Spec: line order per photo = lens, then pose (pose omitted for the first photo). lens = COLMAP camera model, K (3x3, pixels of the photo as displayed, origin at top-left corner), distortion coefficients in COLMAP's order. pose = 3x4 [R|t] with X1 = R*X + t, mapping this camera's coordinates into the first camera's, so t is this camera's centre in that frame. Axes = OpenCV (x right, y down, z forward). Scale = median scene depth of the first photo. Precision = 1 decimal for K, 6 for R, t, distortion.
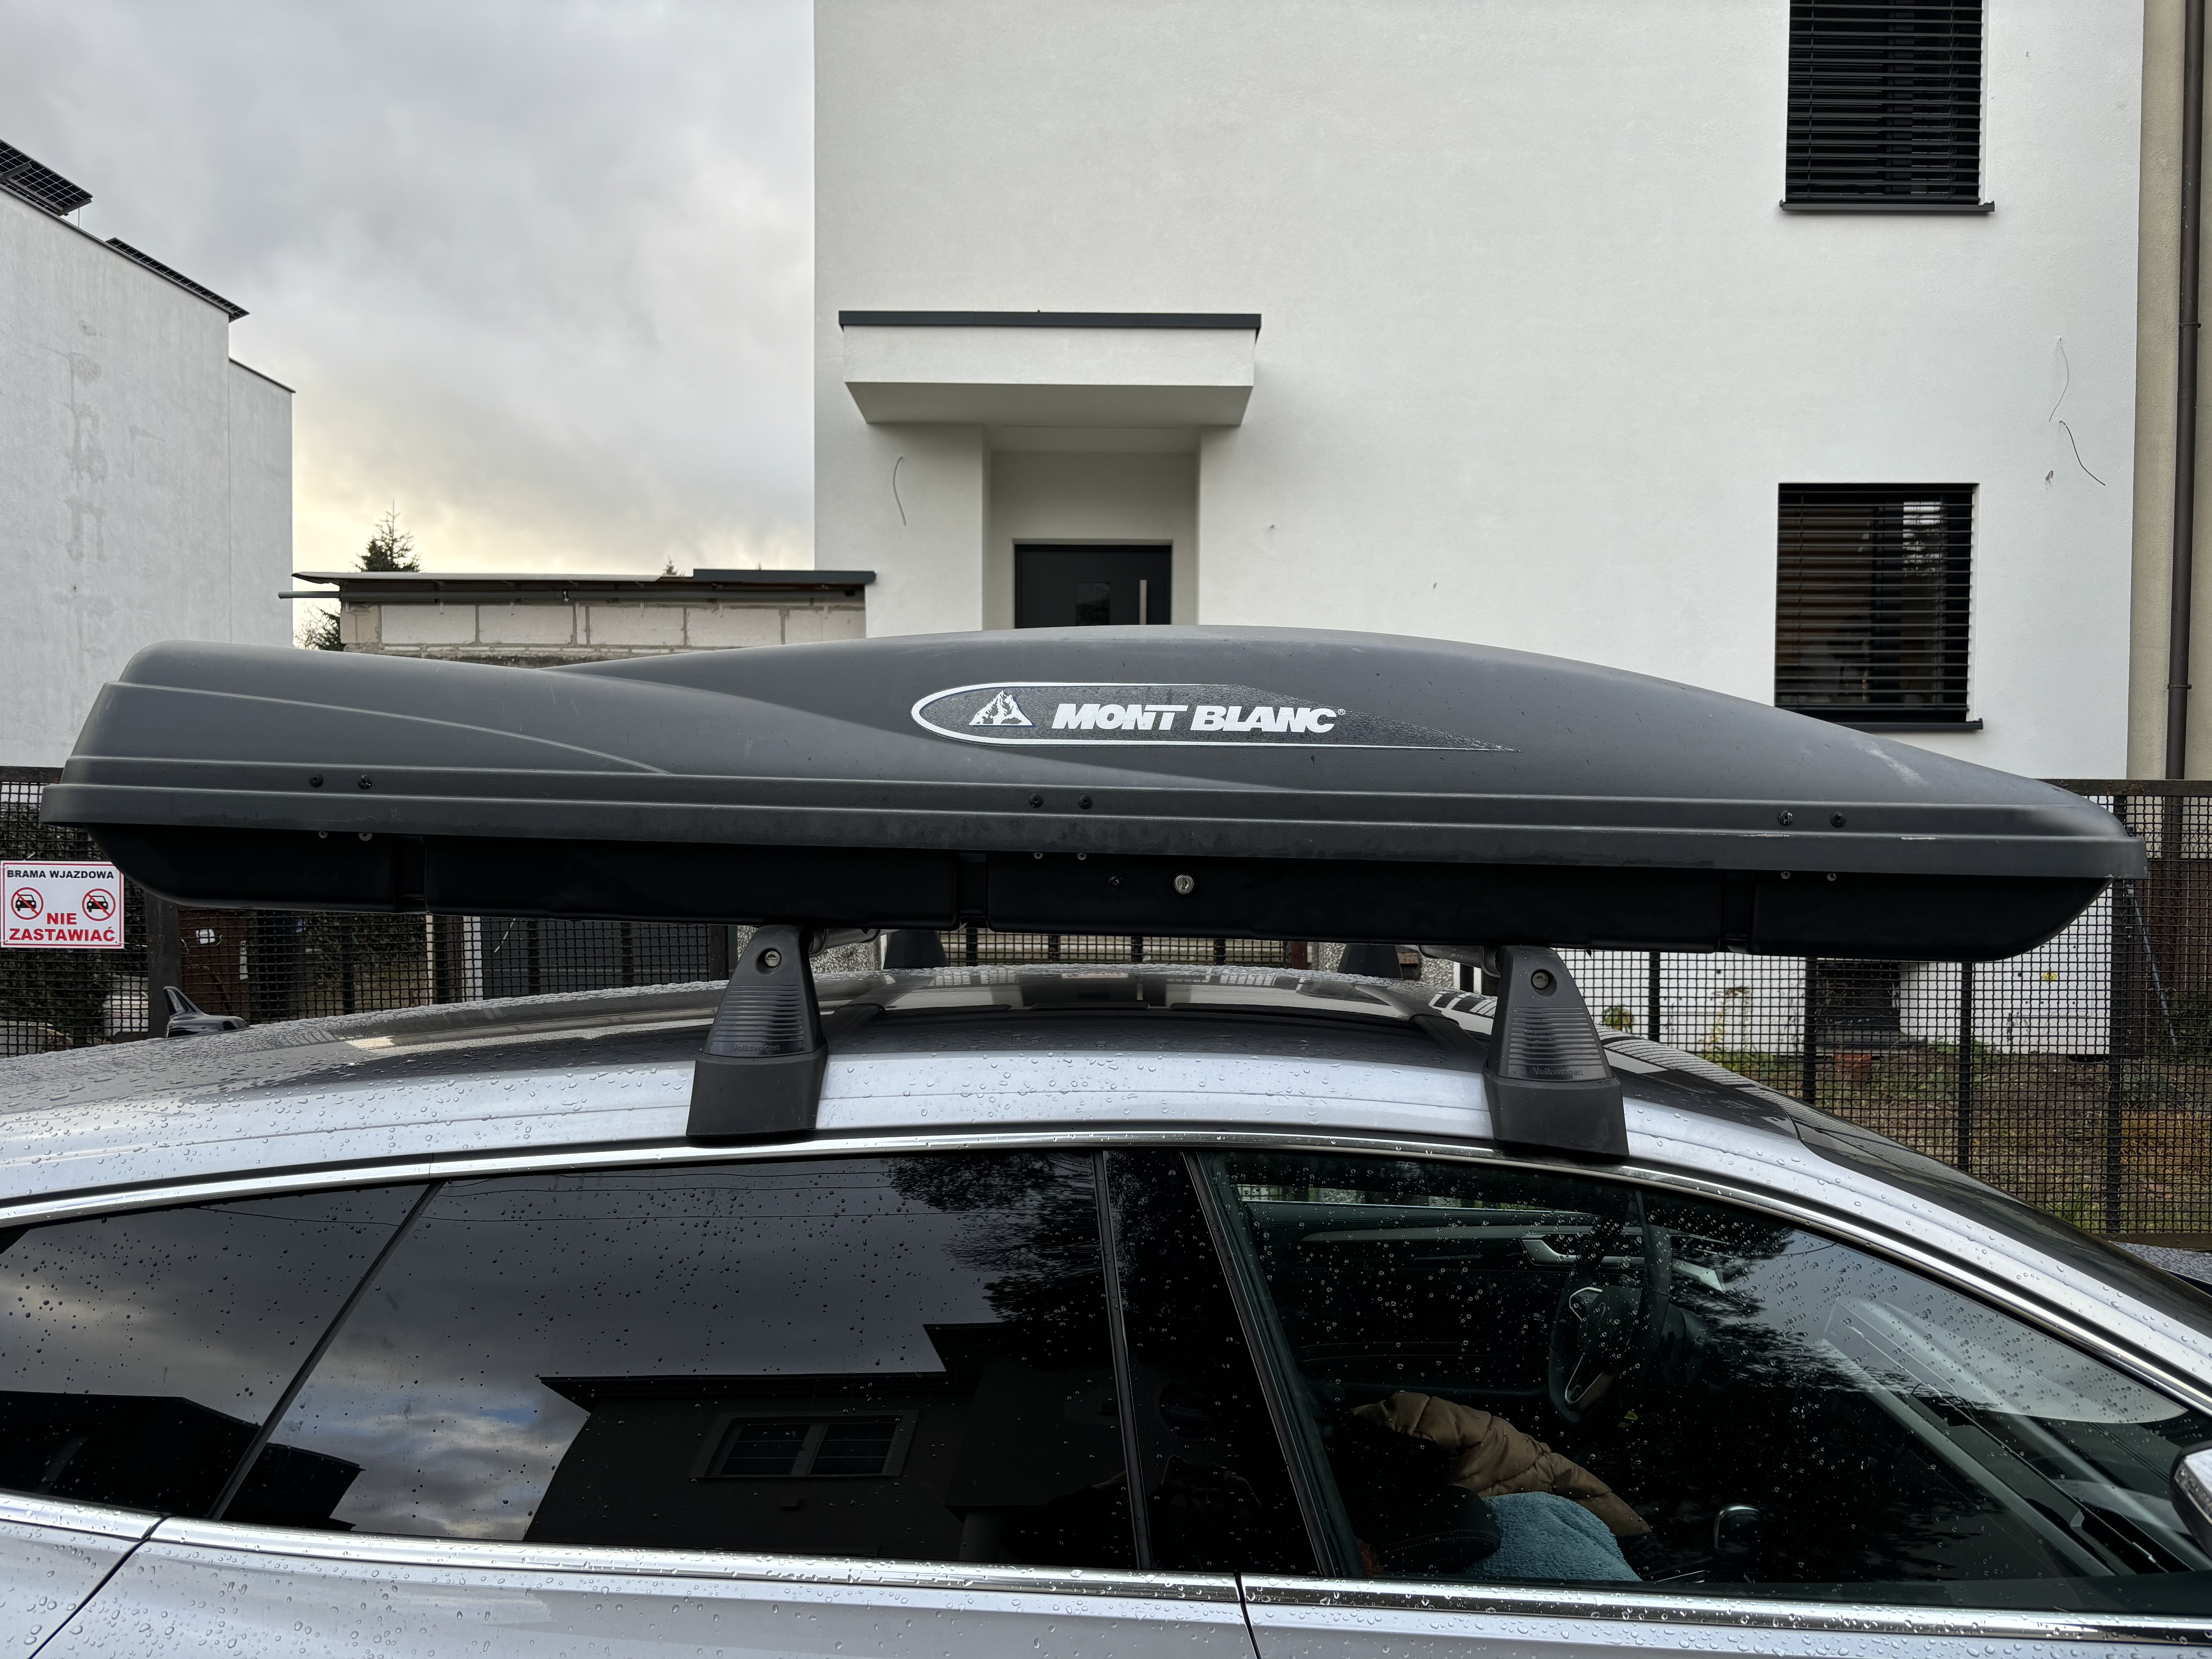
lens RADIAL K [[1647.7, 0, 1097.5], [0, 1647.7, 915.6], [0, 0, 1]] dist [0.068834, -0.077587]
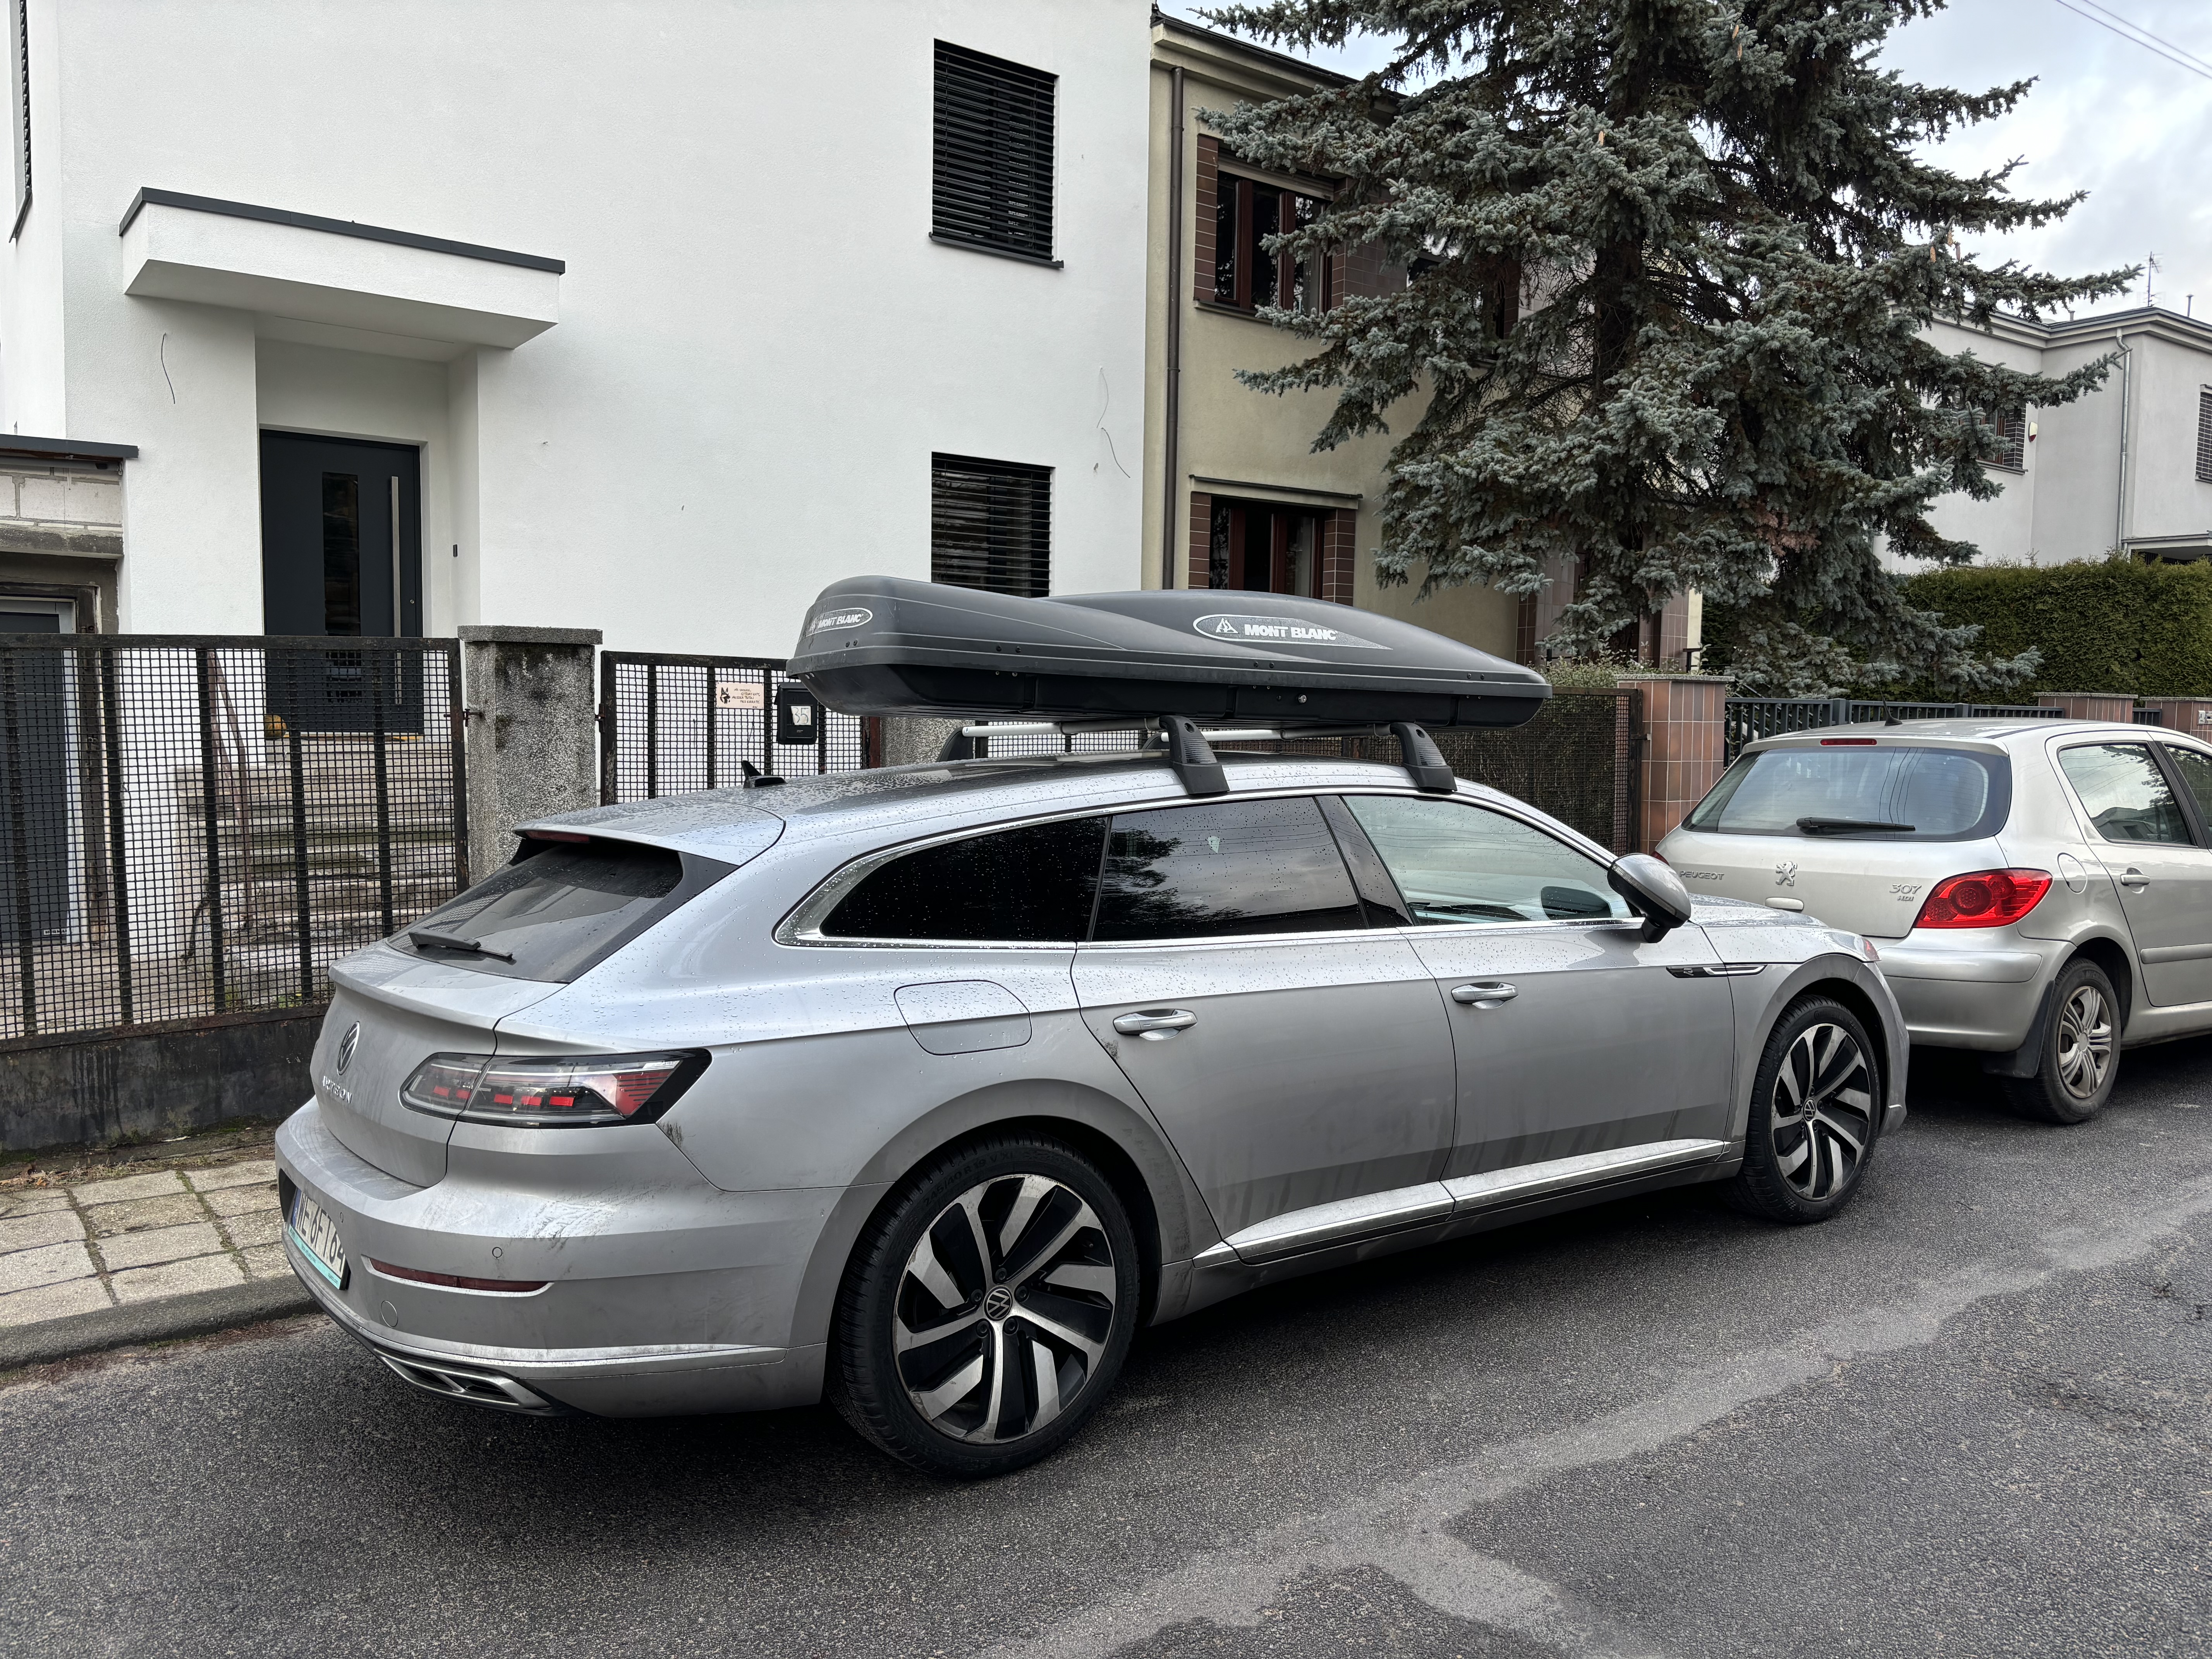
lens RADIAL K [[1647.7, 0, 1097.5], [0, 1647.7, 915.6], [0, 0, 1]] dist [0.068834, -0.077587]
pose [[0.805606, -0.067533, 0.588589, -0.265996], [0.034803, 0.997161, 0.066775, 0.020446], [-0.591428, -0.033310, 0.805670, -0.131595]]
